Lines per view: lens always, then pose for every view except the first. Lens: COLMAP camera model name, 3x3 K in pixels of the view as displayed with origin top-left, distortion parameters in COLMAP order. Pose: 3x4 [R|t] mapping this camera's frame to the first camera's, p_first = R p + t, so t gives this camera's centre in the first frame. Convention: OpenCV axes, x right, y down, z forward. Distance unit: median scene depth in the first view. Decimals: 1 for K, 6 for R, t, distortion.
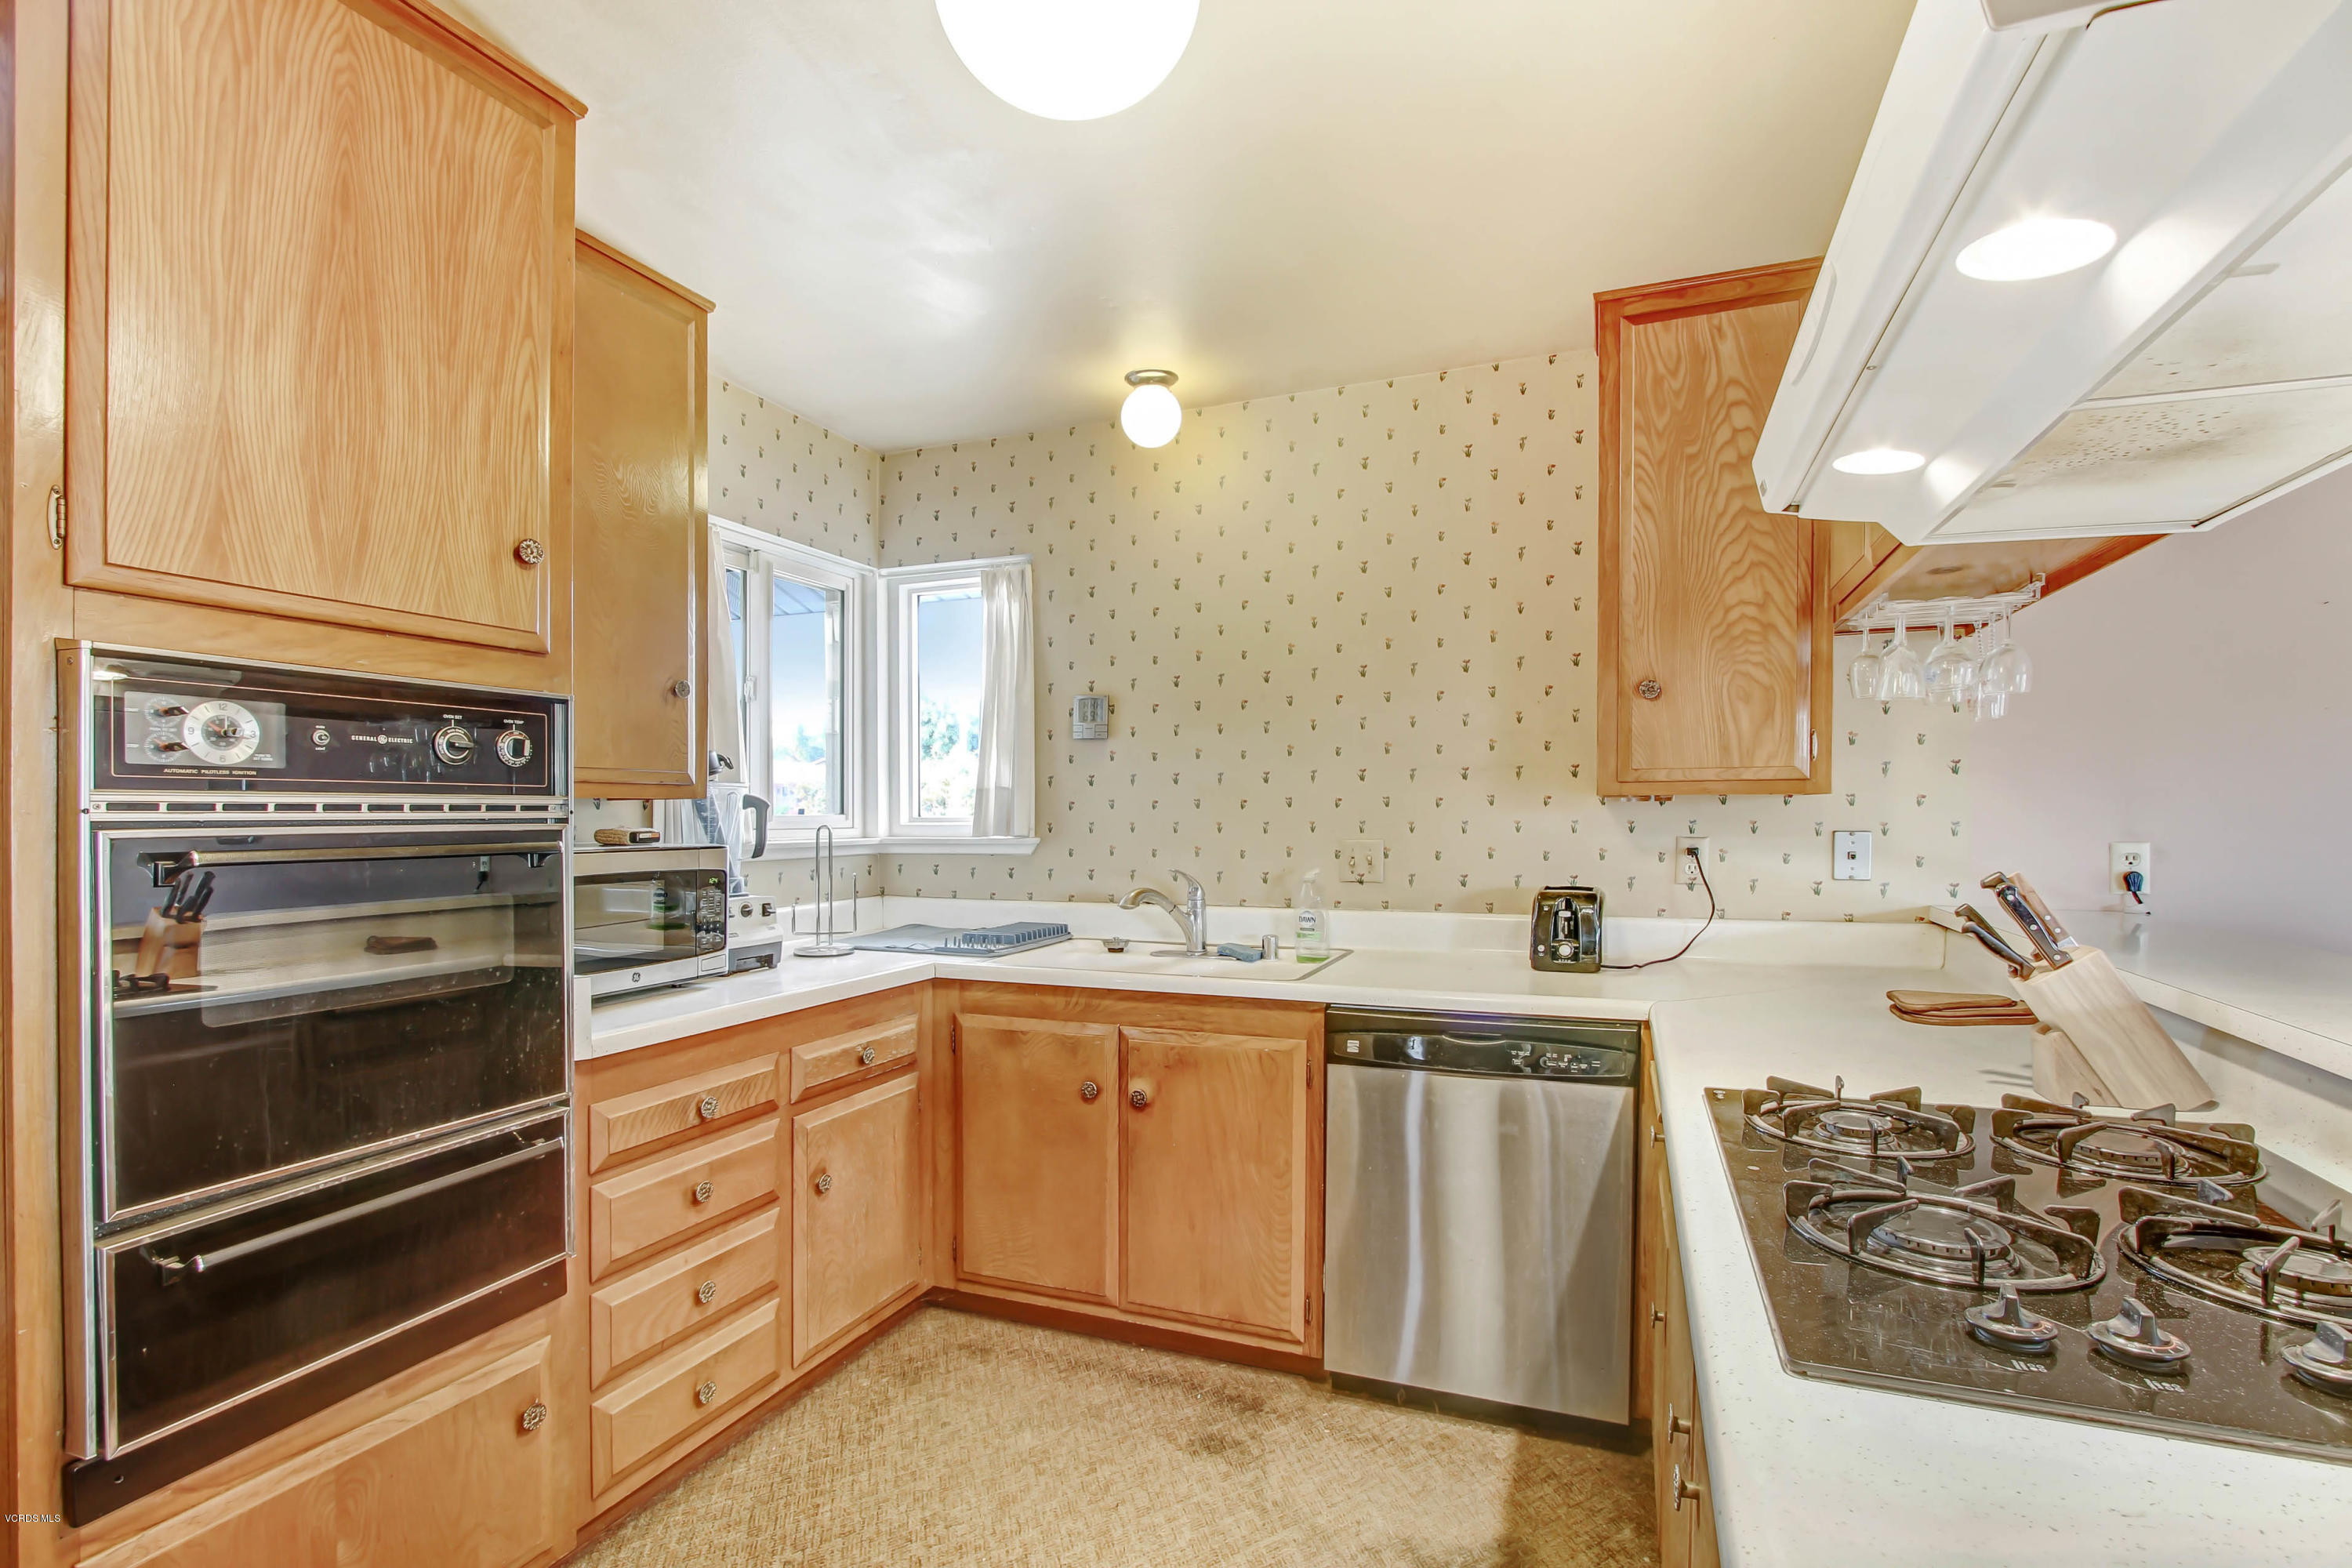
lens RADIAL K [[1088.1, 0, 1281.9], [0, 1088.1, 819.7], [0, 0, 1]] dist [-0.003514, 0.000302]
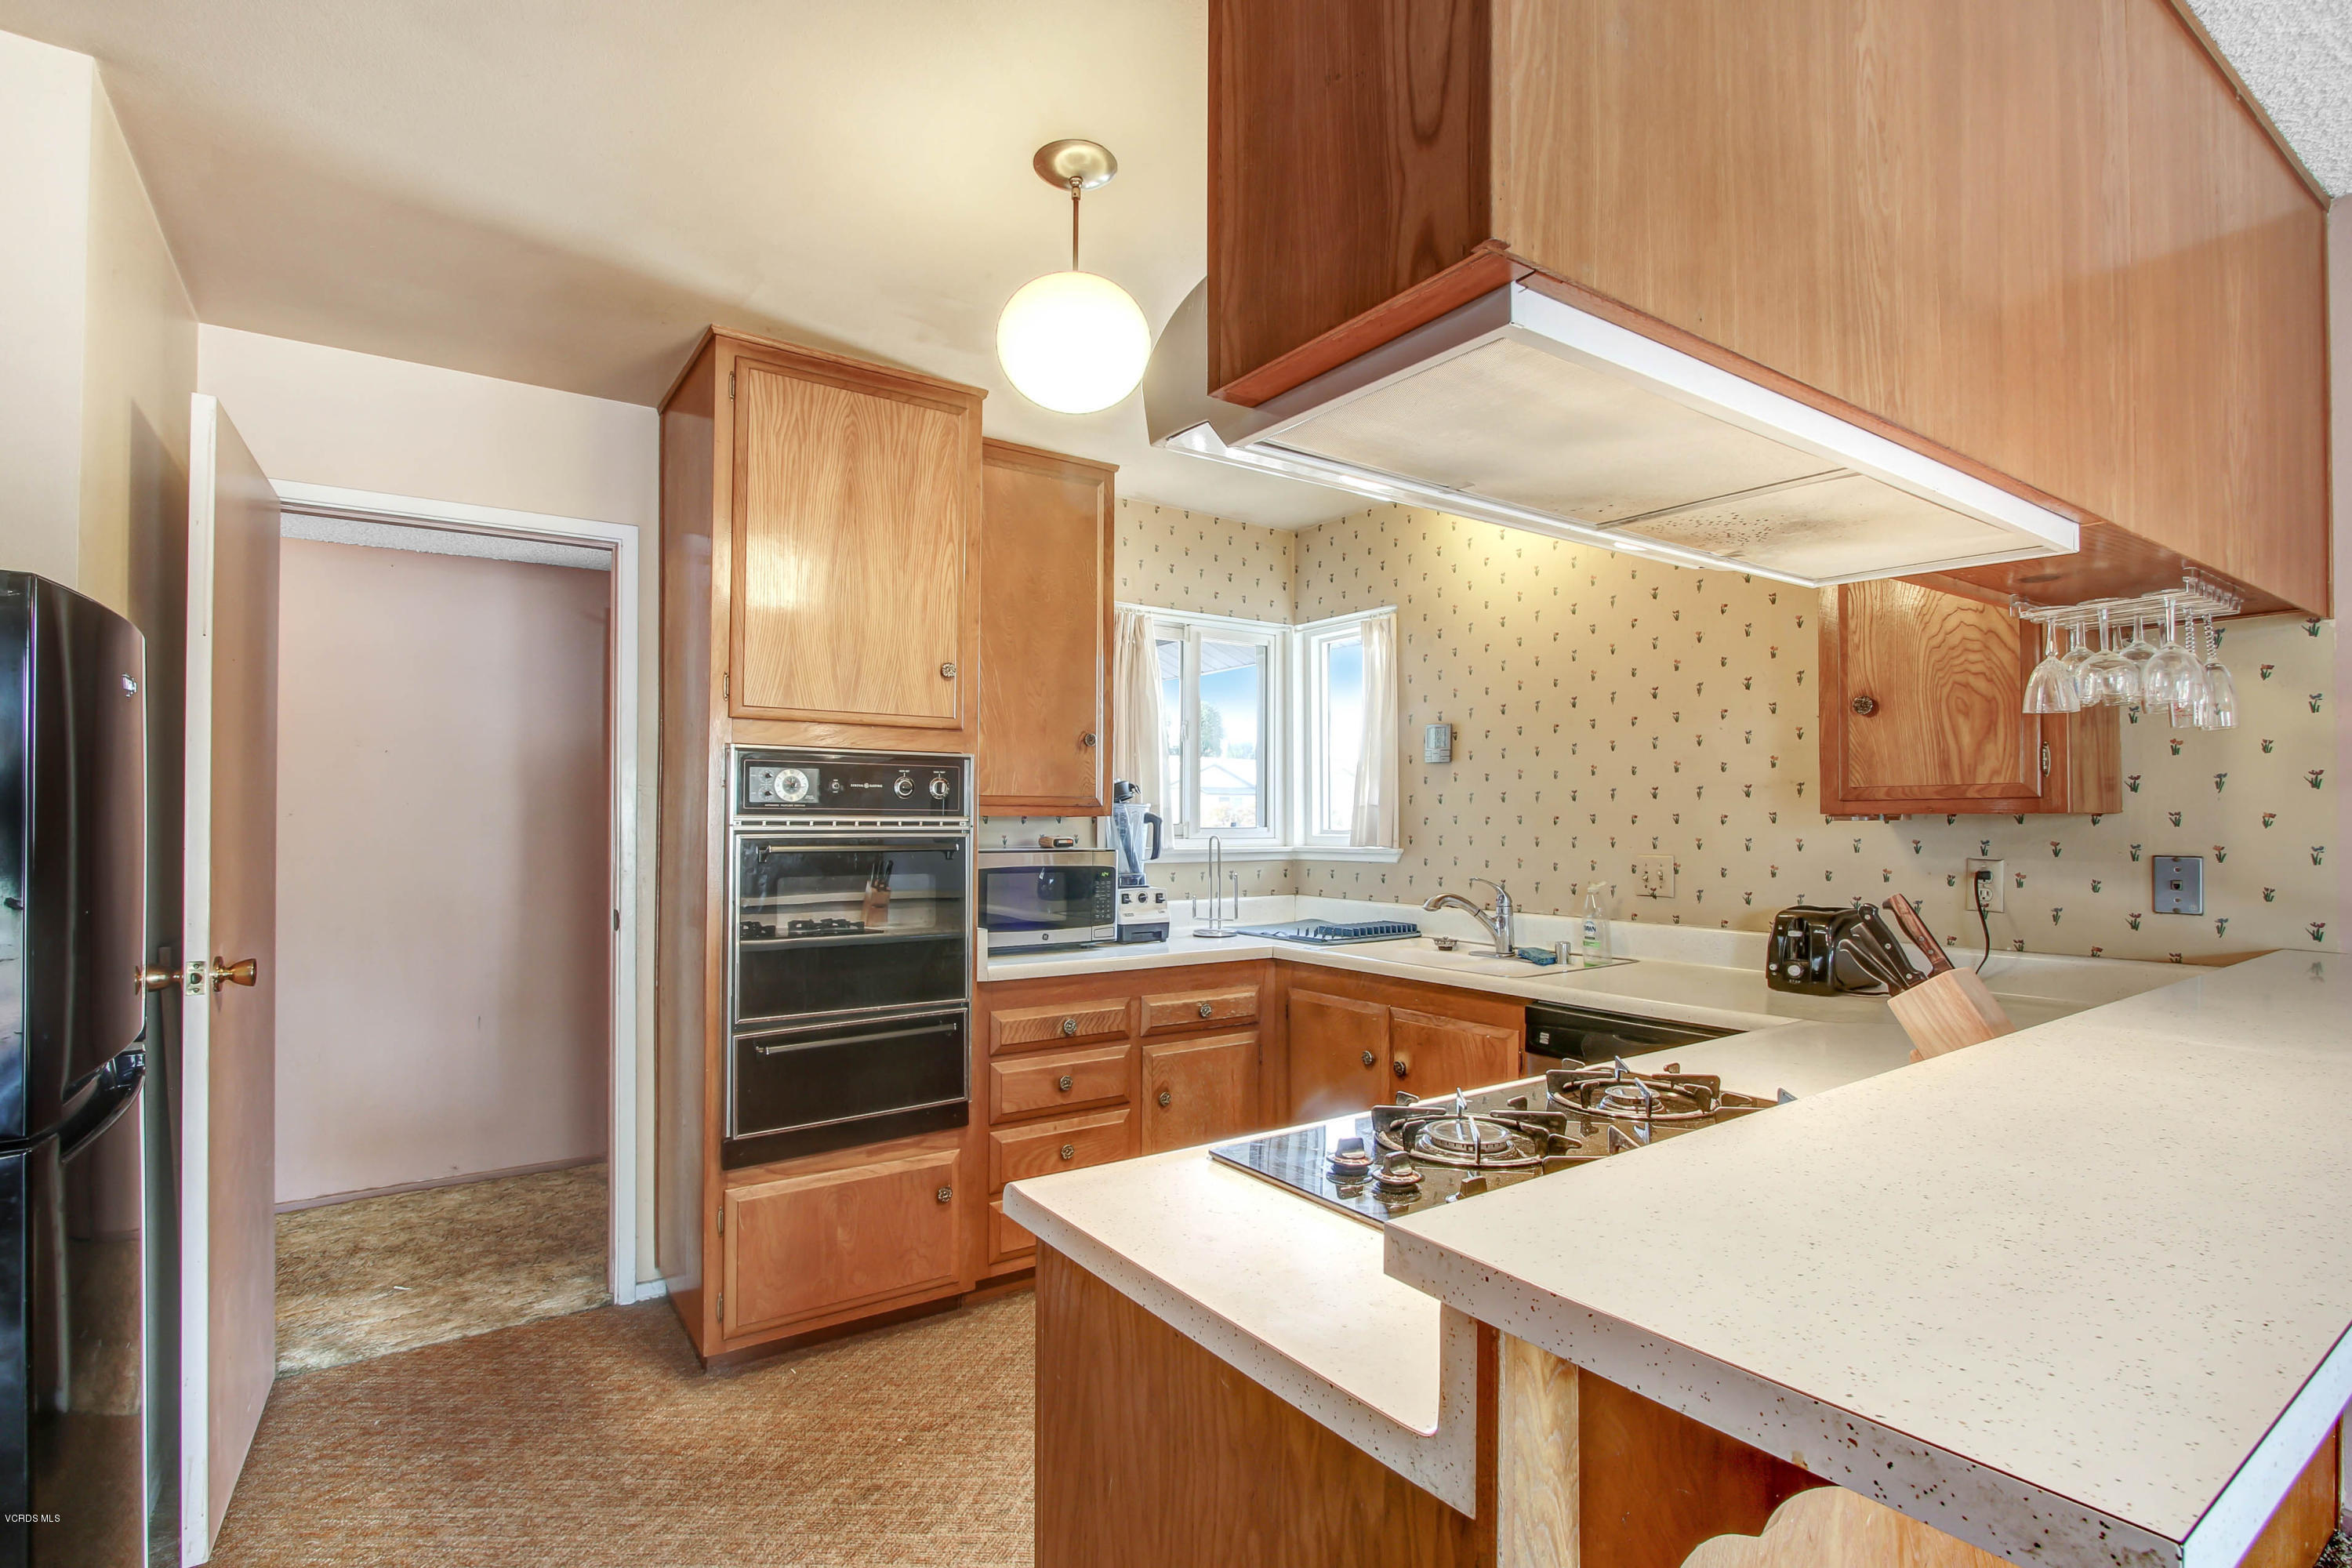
lens RADIAL K [[1156.5, 0, 1280.1], [0, 1156.5, 808.2], [0, 0, 1]] dist [0.000042, -0.000072]
pose [[0.848228, -0.001594, -0.529630, 0.447509], [-0.008896, 0.999812, -0.017257, -0.005571], [0.529557, 0.019349, 0.848053, -0.152638]]
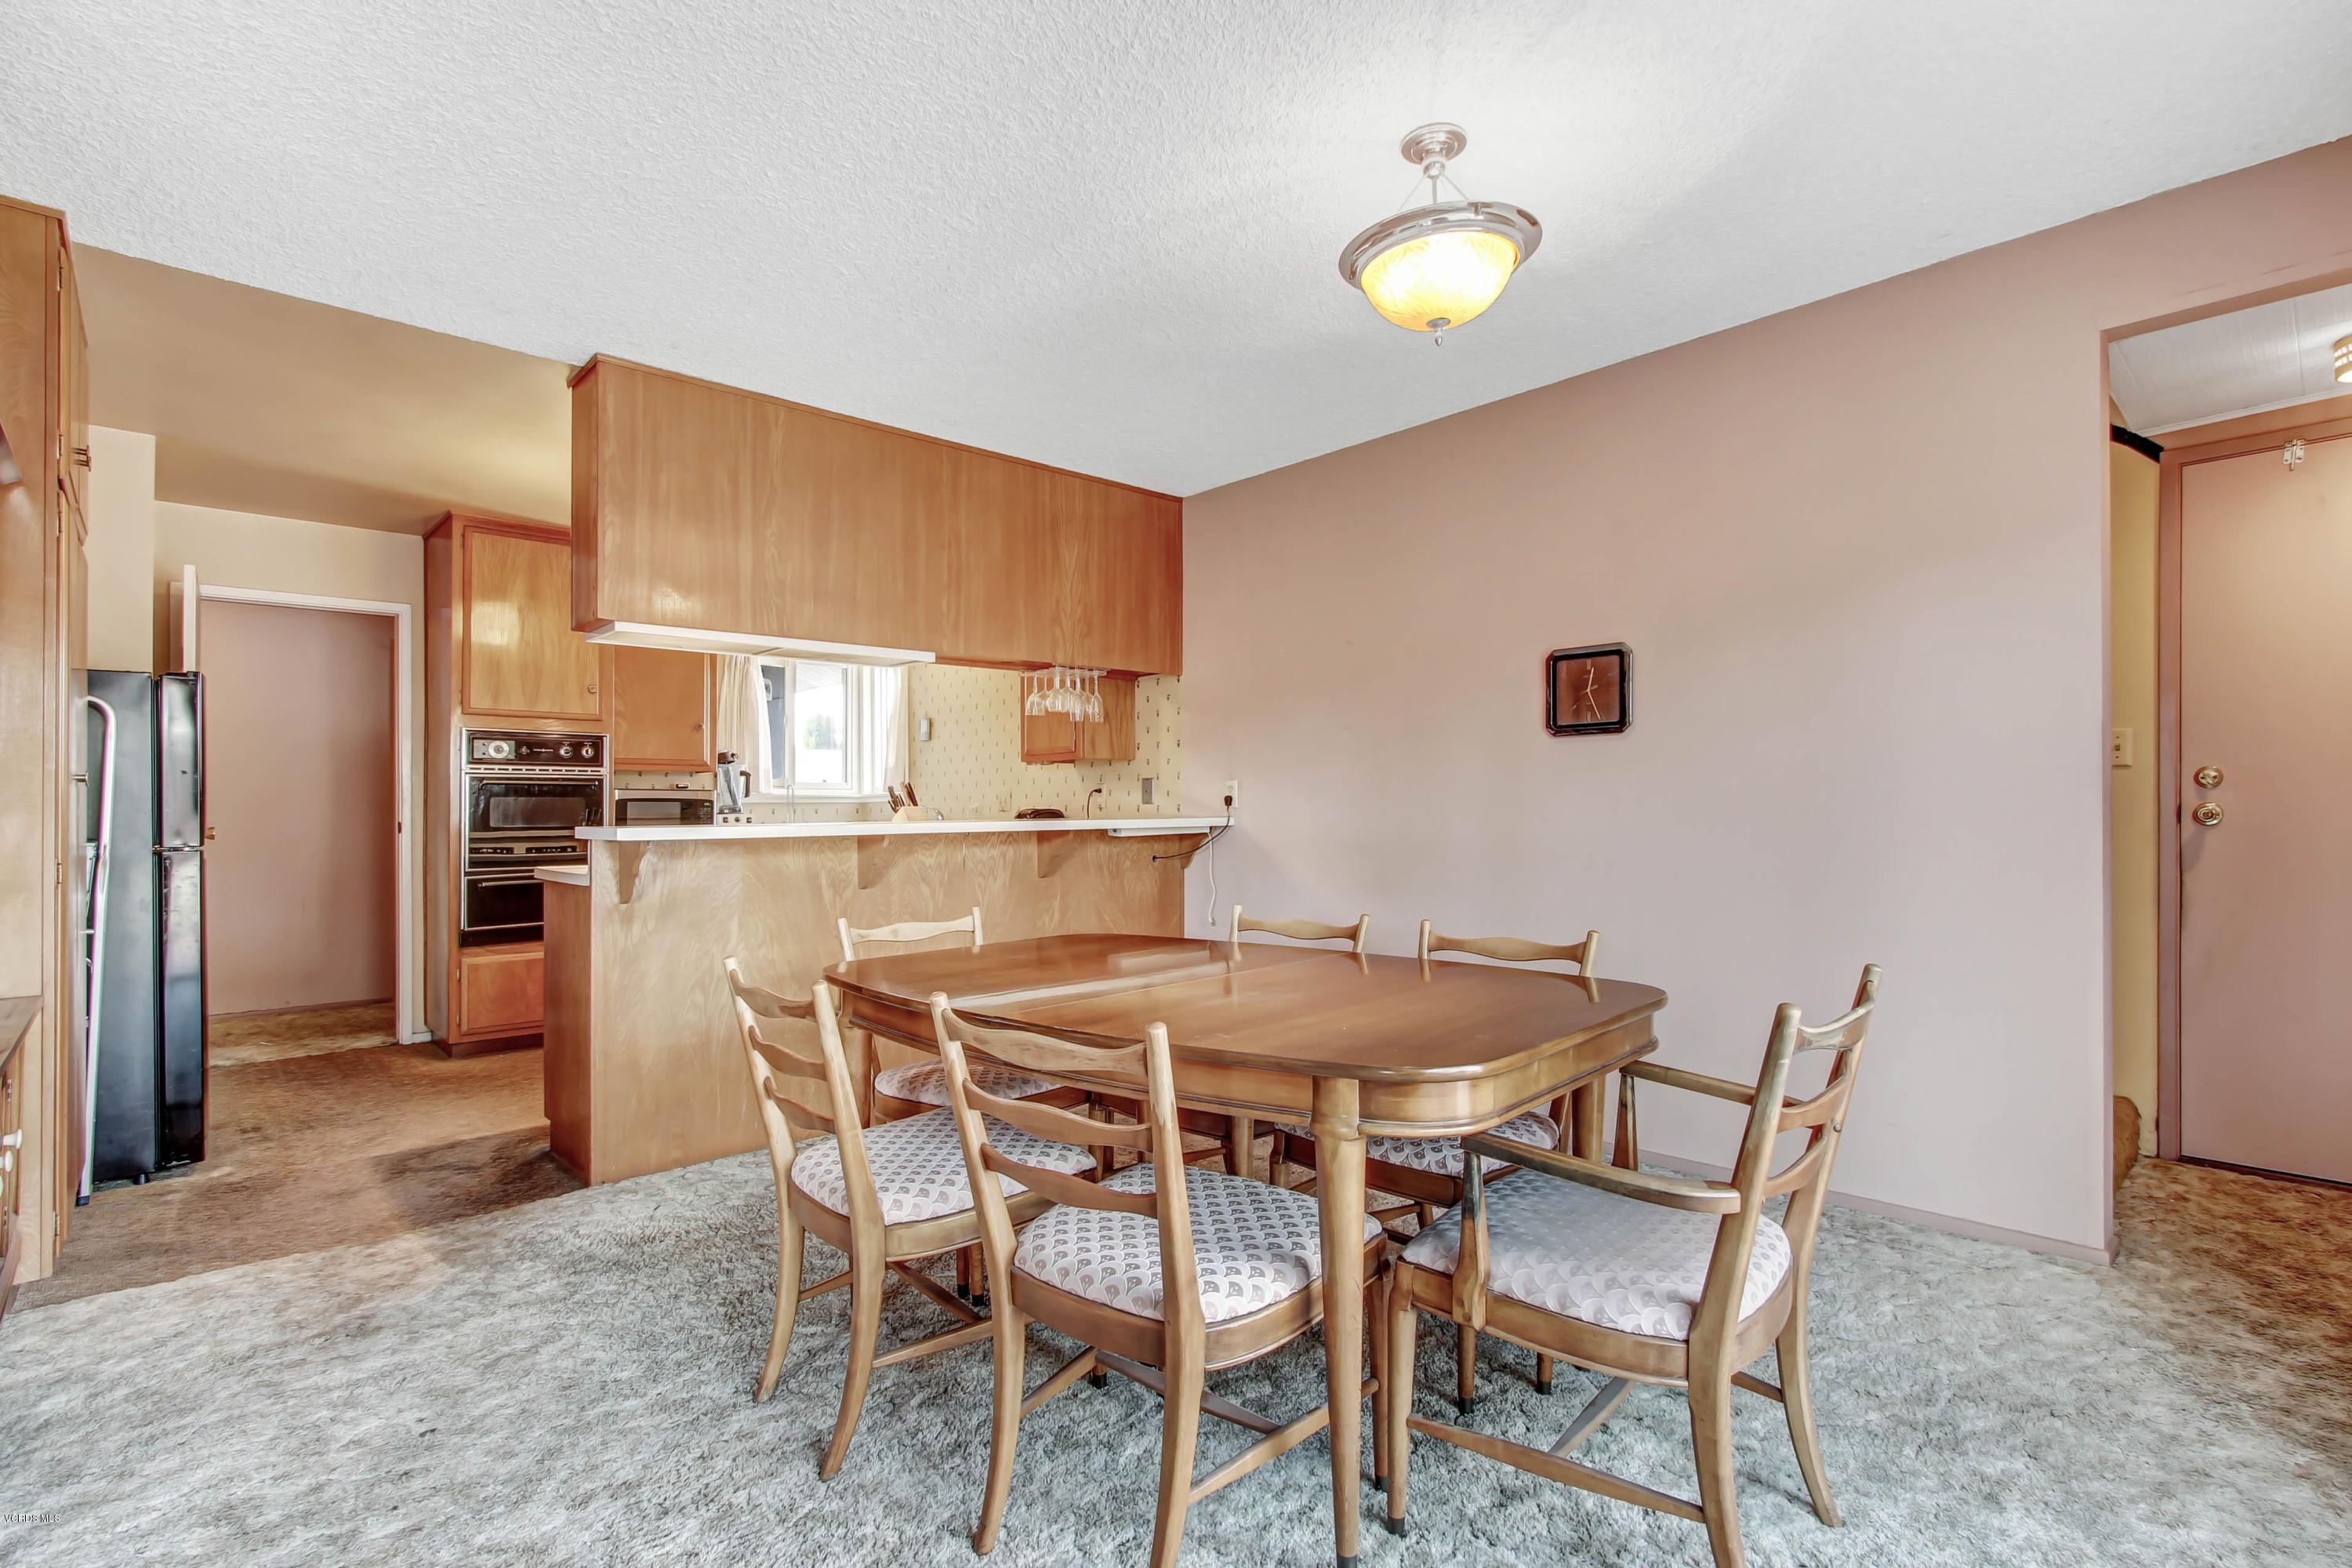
lens RADIAL K [[1078.5, 0, 1165.8], [0, 1078.5, 794.6], [0, 0, 1]] dist [0.036976, 0.000154]
pose [[0.889866, -0.006505, -0.456175, 1.442887], [-0.001324, 0.999857, -0.016840, 0.070185], [0.456219, 0.015590, 0.889731, -0.674259]]
